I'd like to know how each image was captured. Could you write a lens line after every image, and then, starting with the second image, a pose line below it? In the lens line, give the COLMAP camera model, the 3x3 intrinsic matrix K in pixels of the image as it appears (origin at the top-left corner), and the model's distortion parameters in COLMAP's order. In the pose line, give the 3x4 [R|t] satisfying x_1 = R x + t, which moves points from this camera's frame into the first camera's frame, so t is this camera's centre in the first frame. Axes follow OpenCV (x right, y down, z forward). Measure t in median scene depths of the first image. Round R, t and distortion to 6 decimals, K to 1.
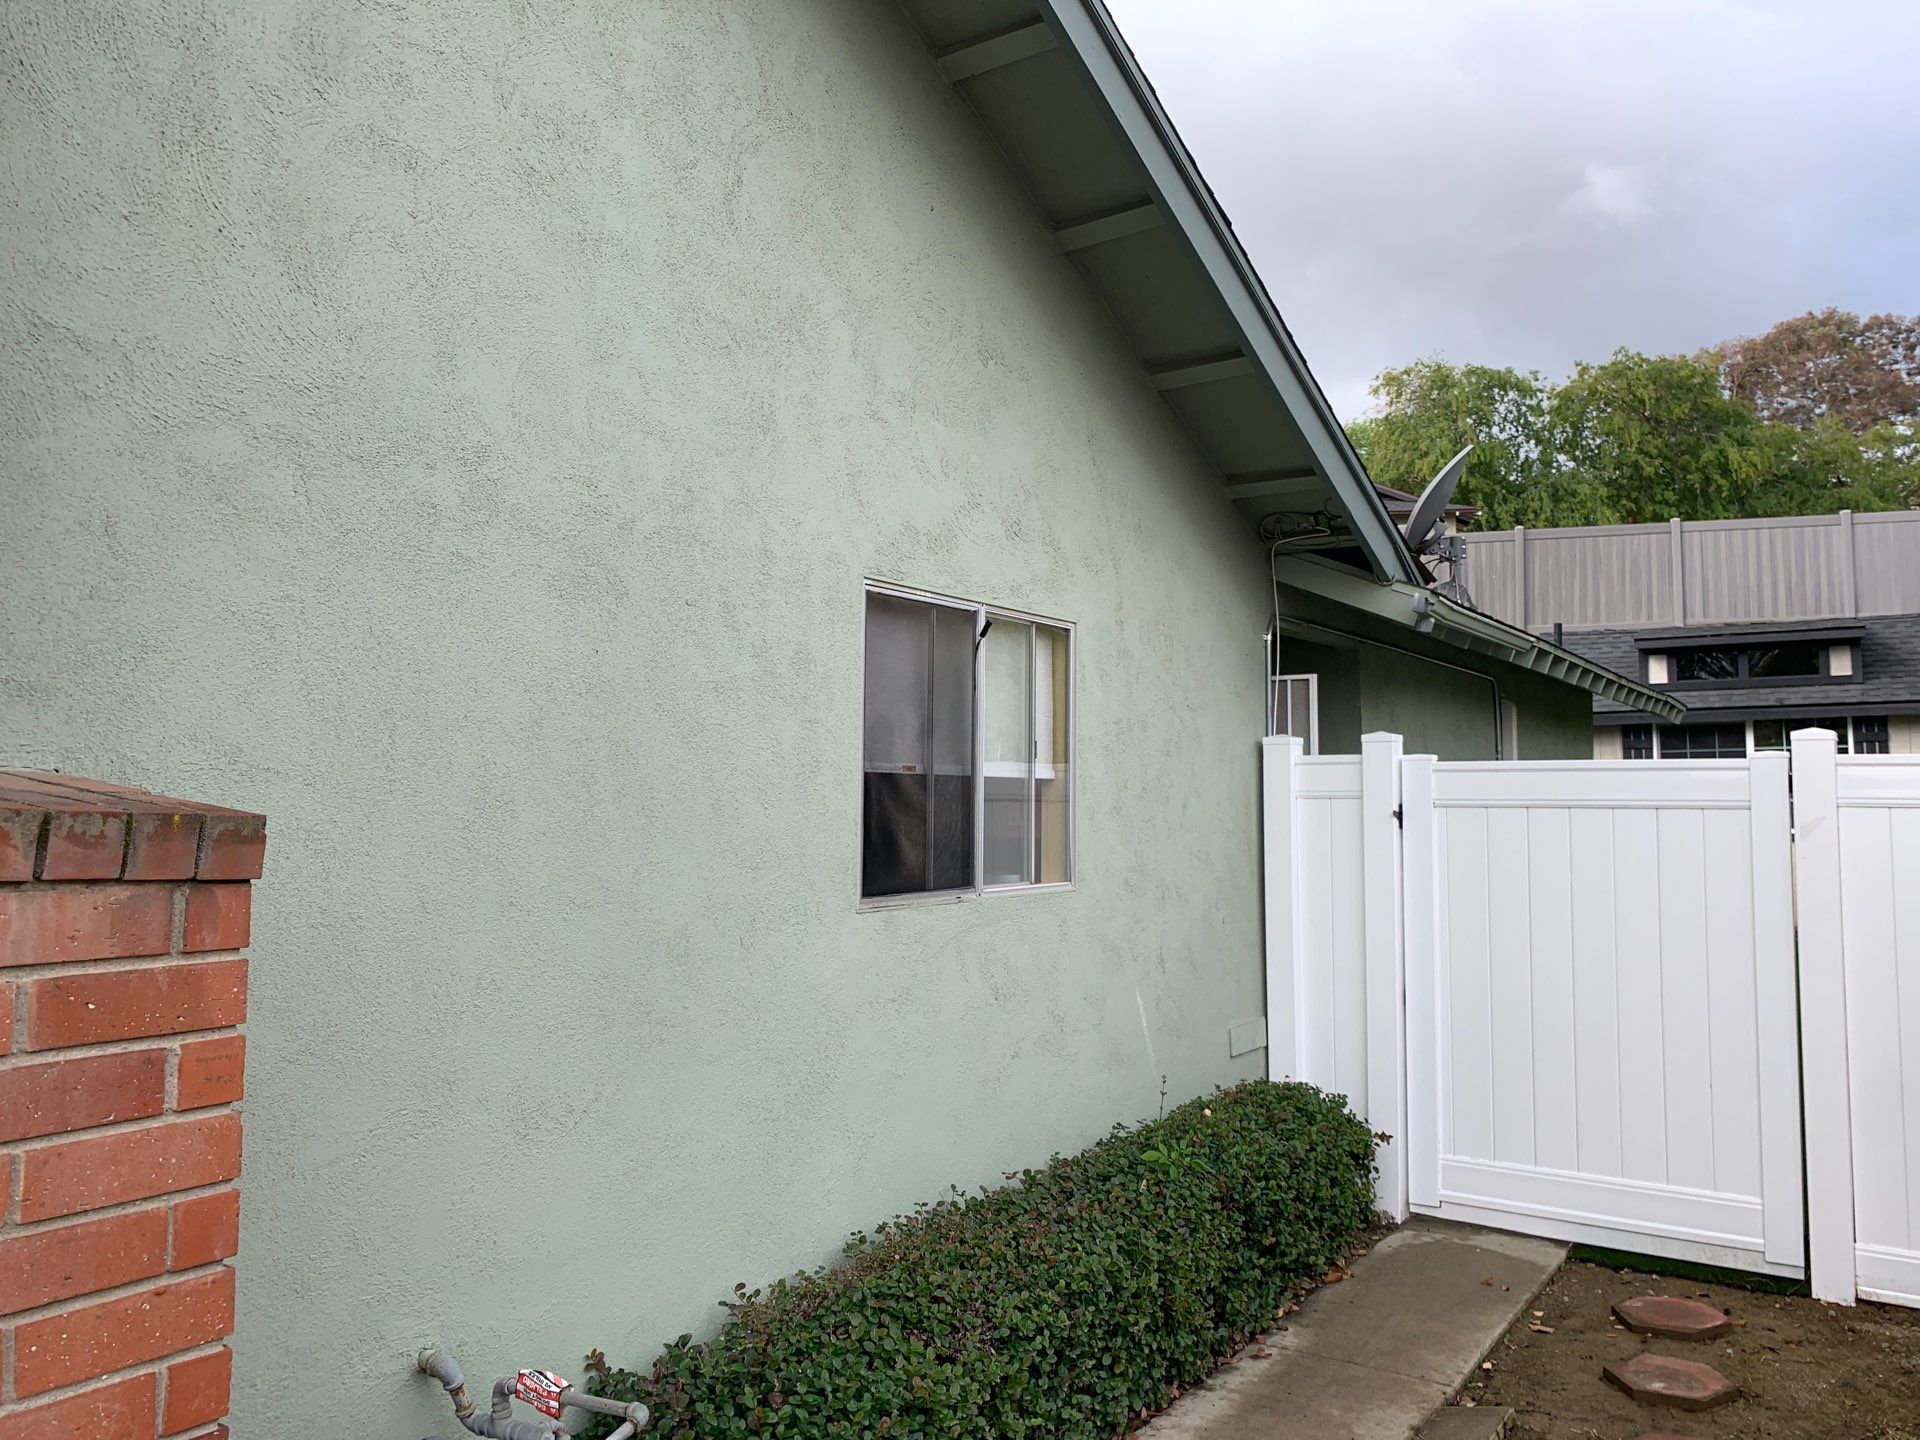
lens RADIAL K [[1495.8, 0, 963.8], [0, 1495.8, 715.0], [0, 0, 1]] dist [0.028624, -0.015490]
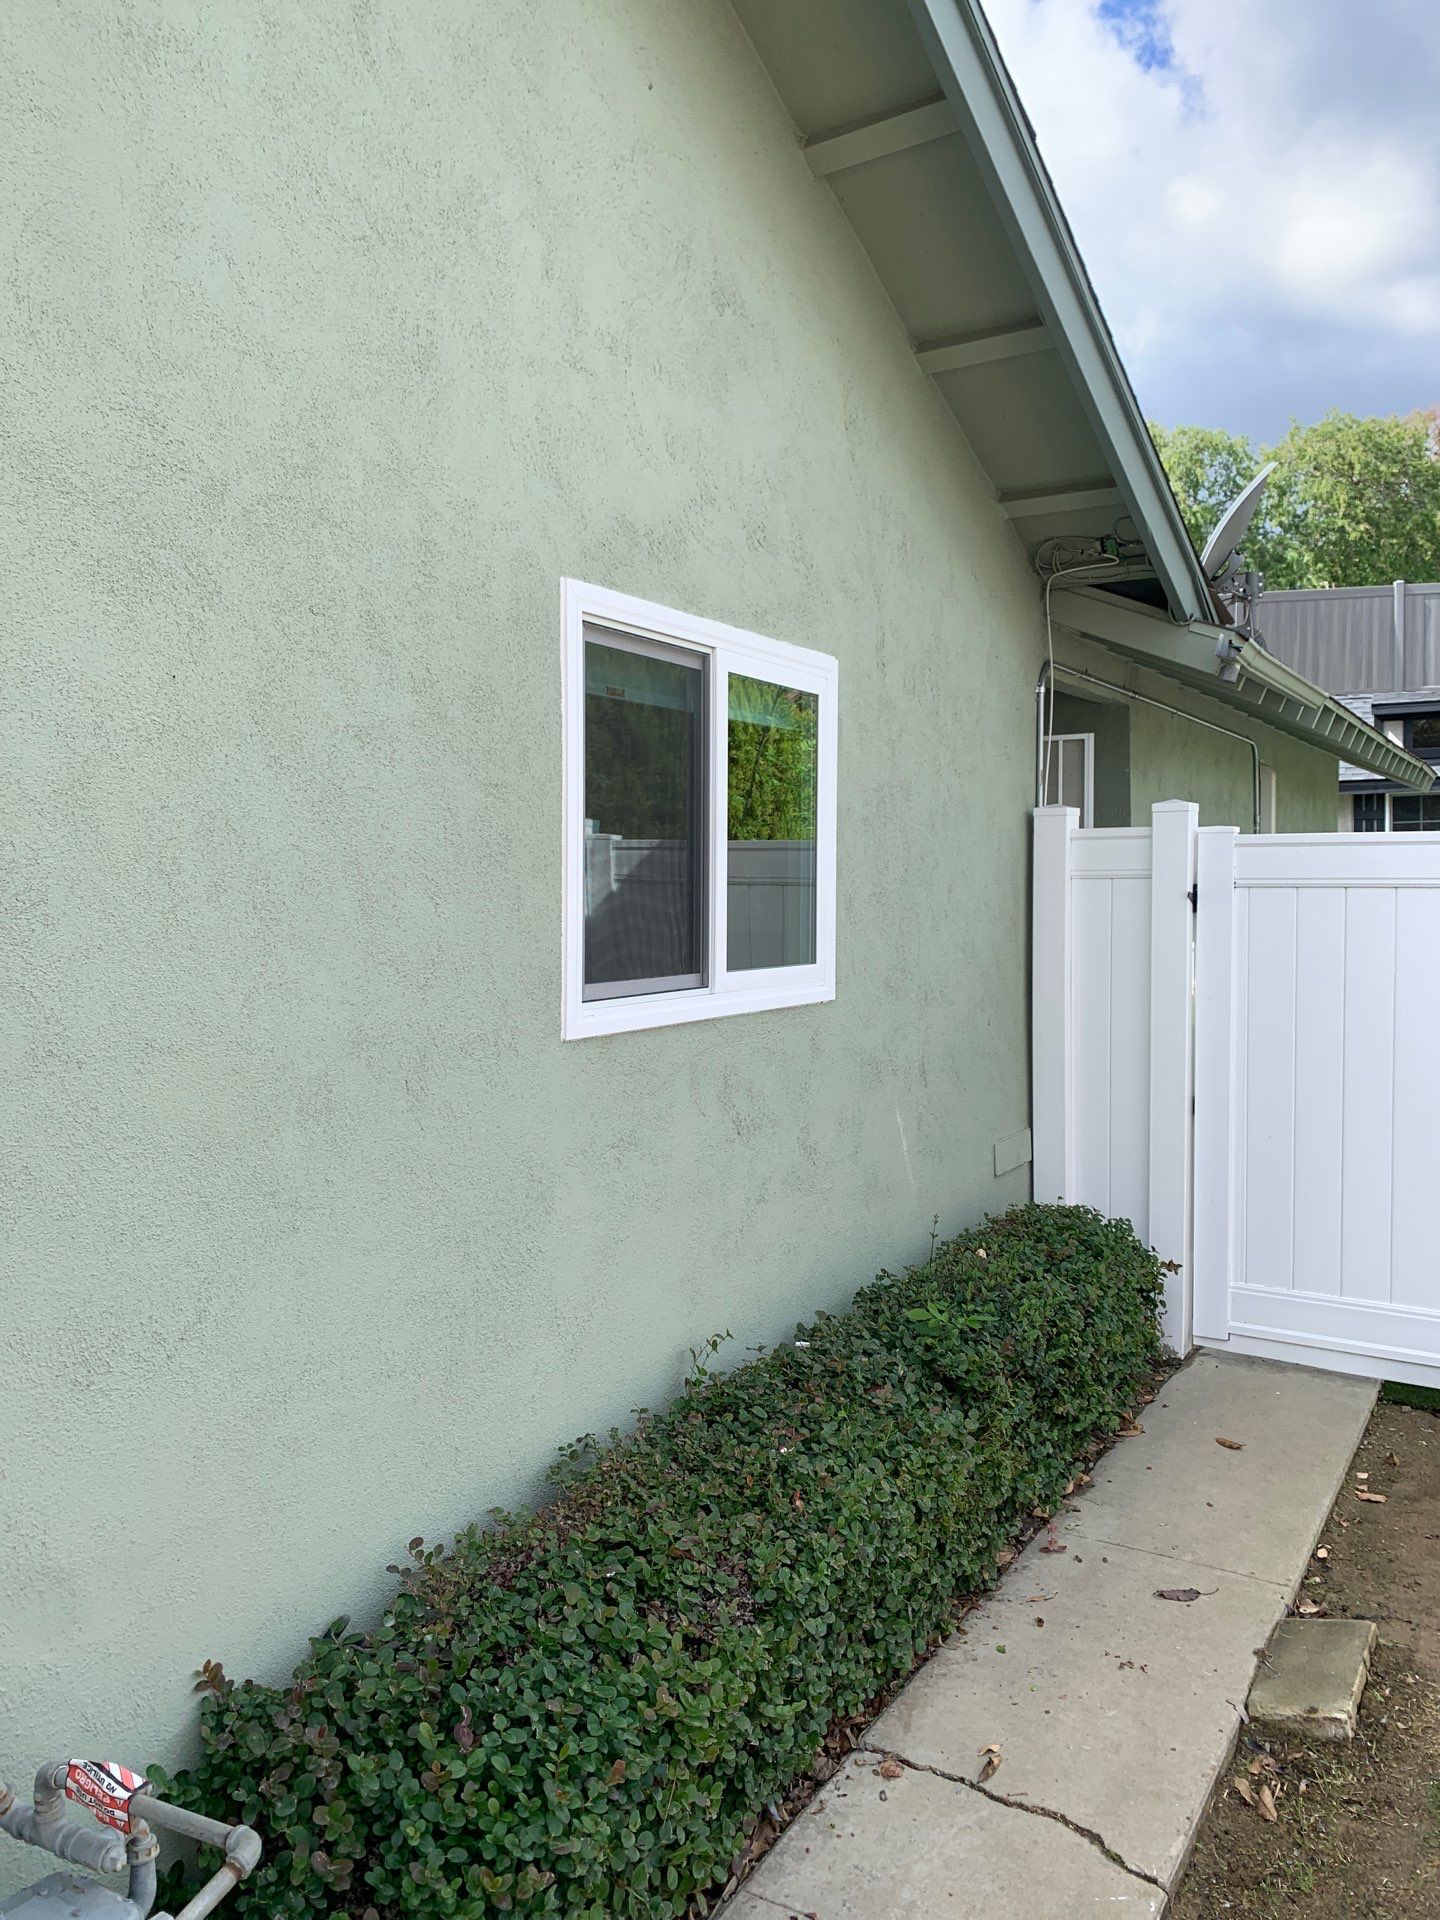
lens RADIAL K [[1495.8, 0, 737.9], [0, 1495.8, 951.4], [0, 0, 1]] dist [0.028624, -0.015490]
pose [[0.998656, -0.008114, 0.051193, -0.017387], [0.002571, 0.994210, 0.107426, 0.005532], [-0.051768, -0.107150, 0.992894, 0.196520]]
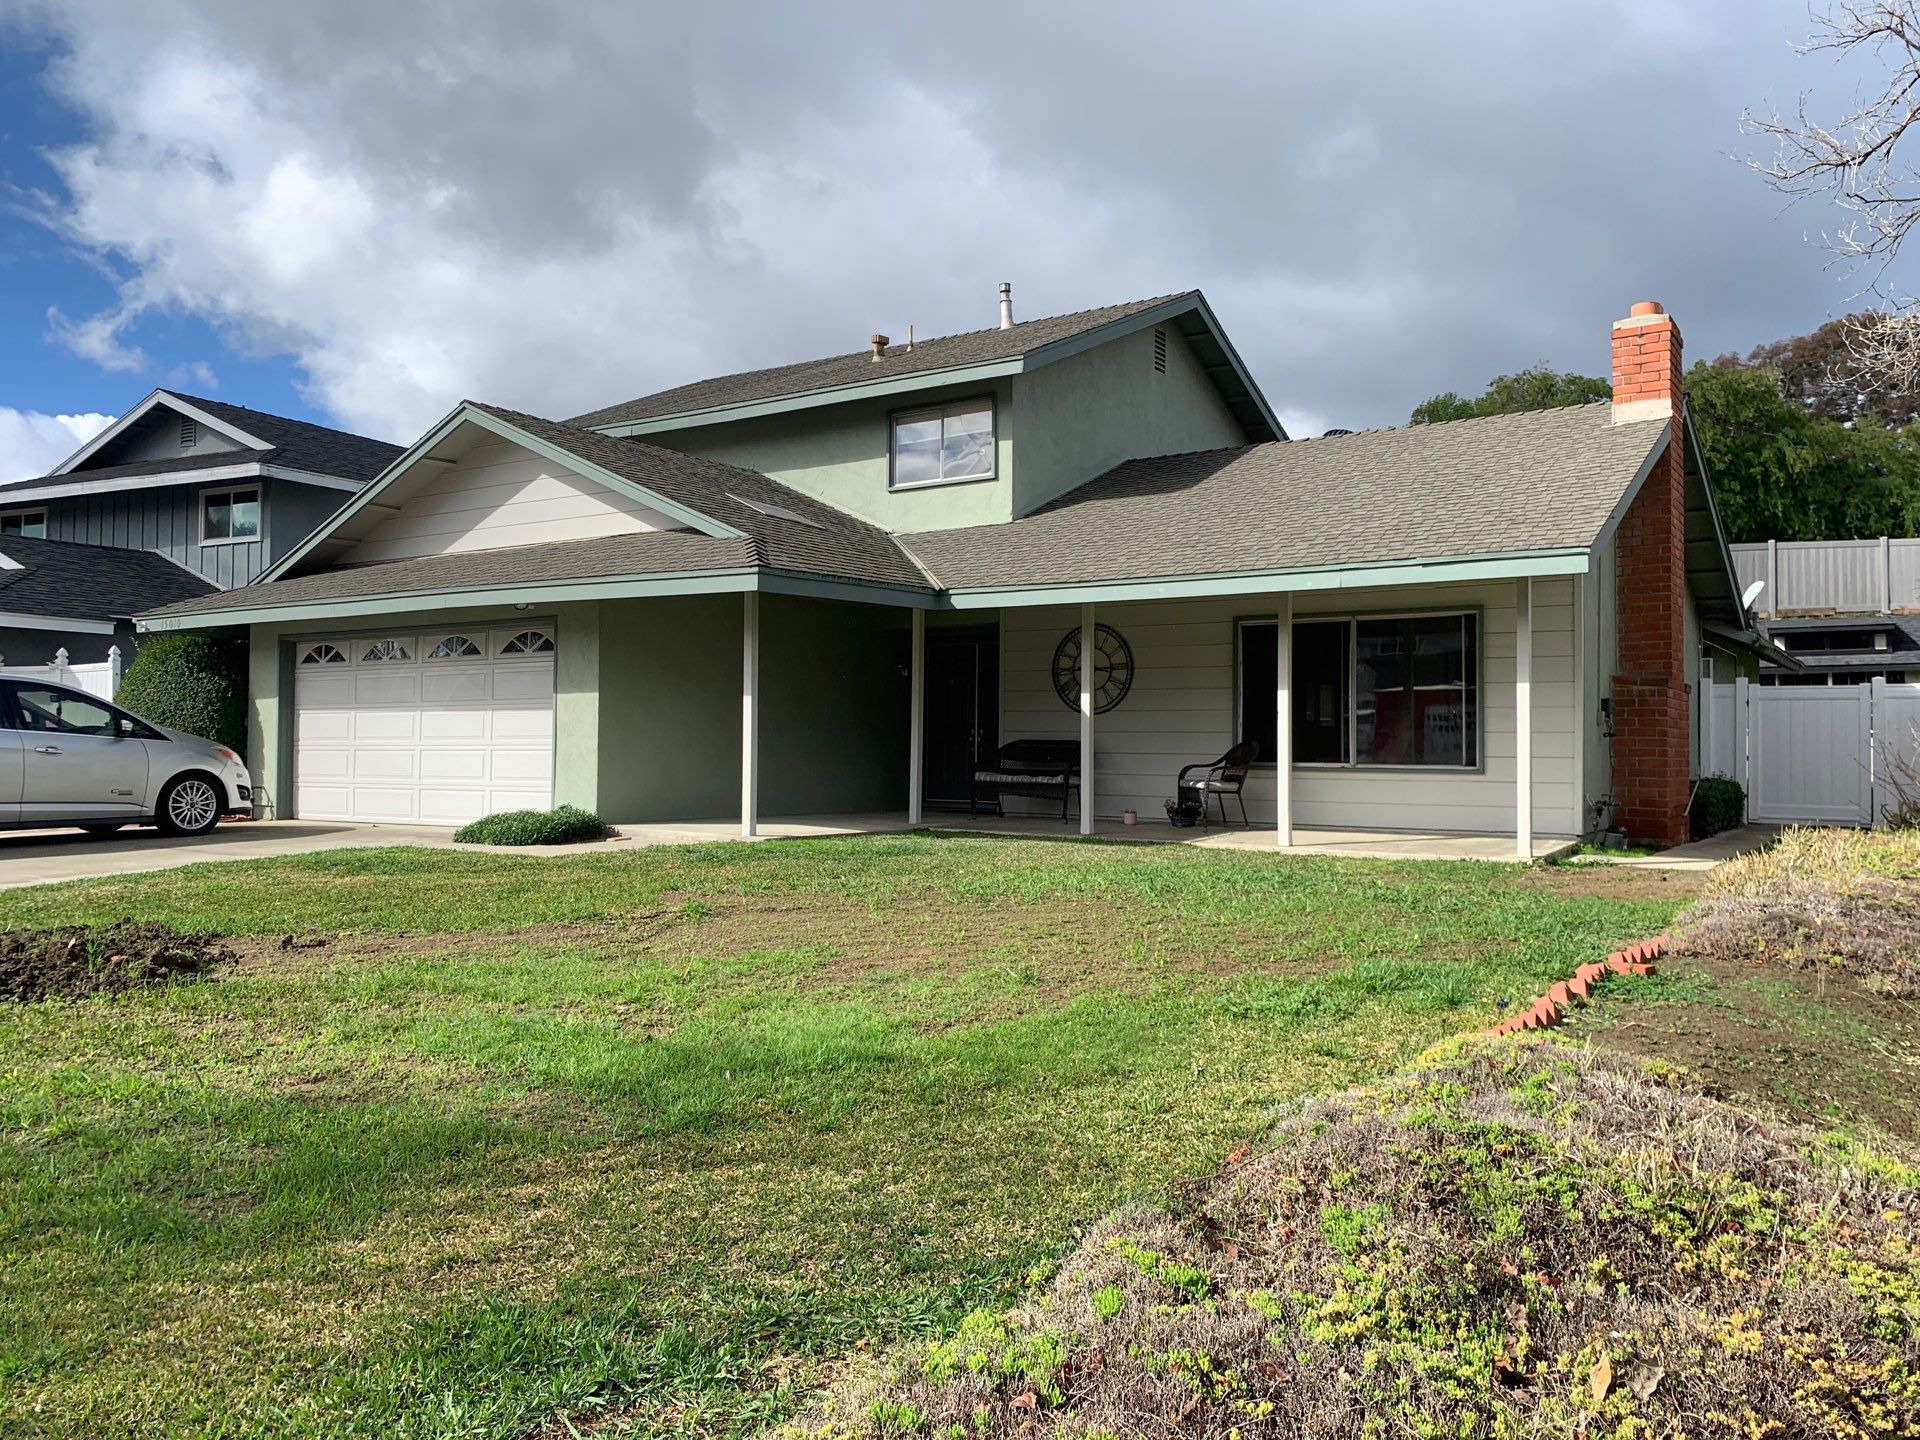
lens RADIAL K [[1438.4, 0, 950.4], [0, 1438.4, 720.2], [0, 0, 1]] dist [-0.021050, -0.002752]
pose [[0.998941, 0.004534, -0.045794, -1.586246], [-0.002745, 0.999233, 0.039055, -0.014634], [0.045936, -0.038888, 0.998187, -2.658254]]
